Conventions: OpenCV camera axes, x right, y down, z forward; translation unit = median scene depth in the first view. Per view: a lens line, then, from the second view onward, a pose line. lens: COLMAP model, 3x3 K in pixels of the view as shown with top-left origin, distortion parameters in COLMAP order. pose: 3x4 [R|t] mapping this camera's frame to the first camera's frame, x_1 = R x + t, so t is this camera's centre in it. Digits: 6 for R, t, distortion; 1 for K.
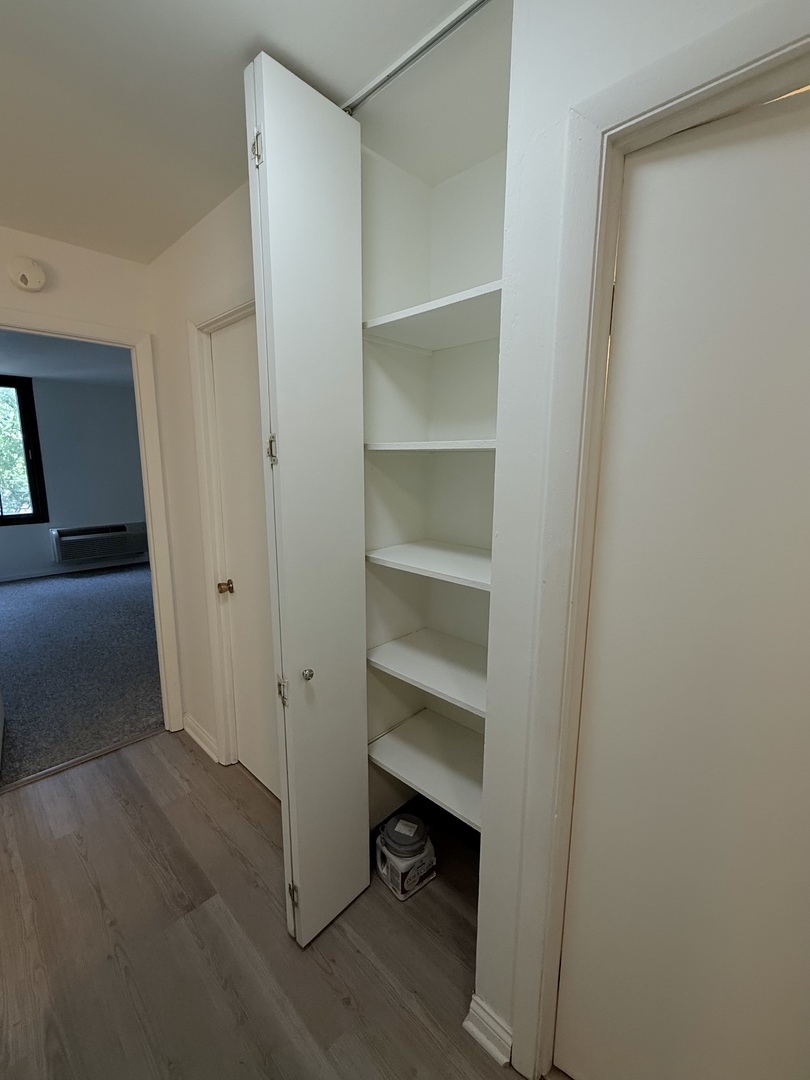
lens RADIAL K [[468.8, 0, 404.2], [0, 468.8, 539.1], [0, 0, 1]] dist [0.002060, 0.000040]
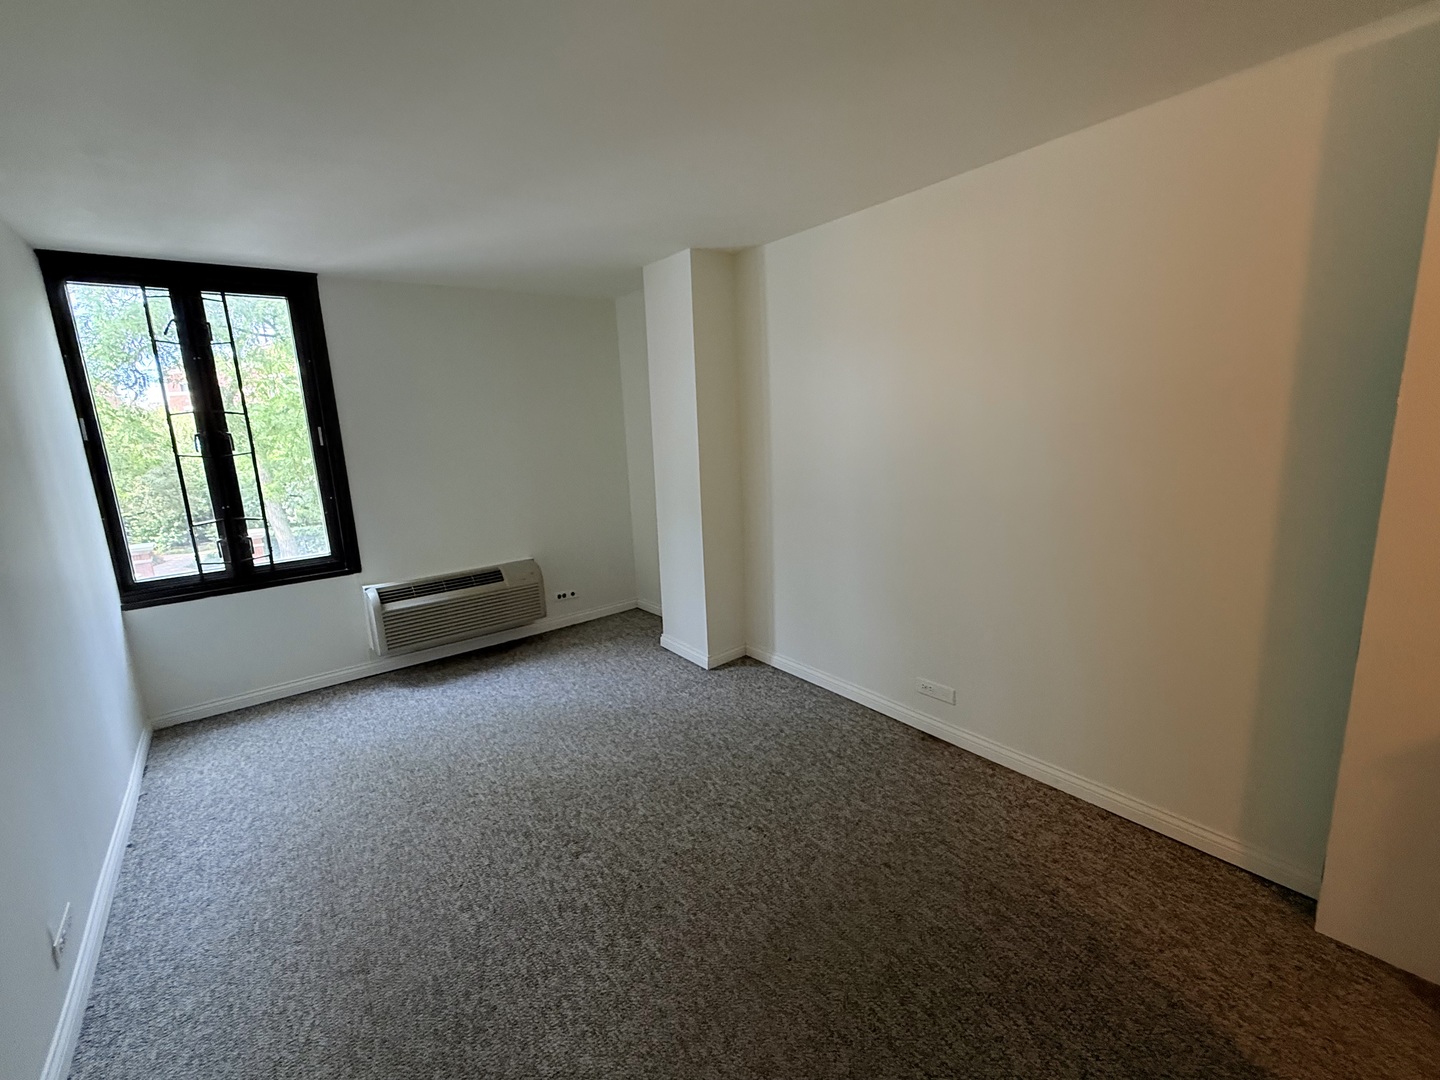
lens RADIAL K [[625.1, 0, 716.4], [0, 625.1, 539.6], [0, 0, 1]] dist [0.002060, 0.000040]
pose [[0.989636, -0.017989, -0.142471, -0.295945], [0.021610, 0.999481, 0.023910, -0.078324], [0.141967, -0.026741, 0.989510, 0.407478]]
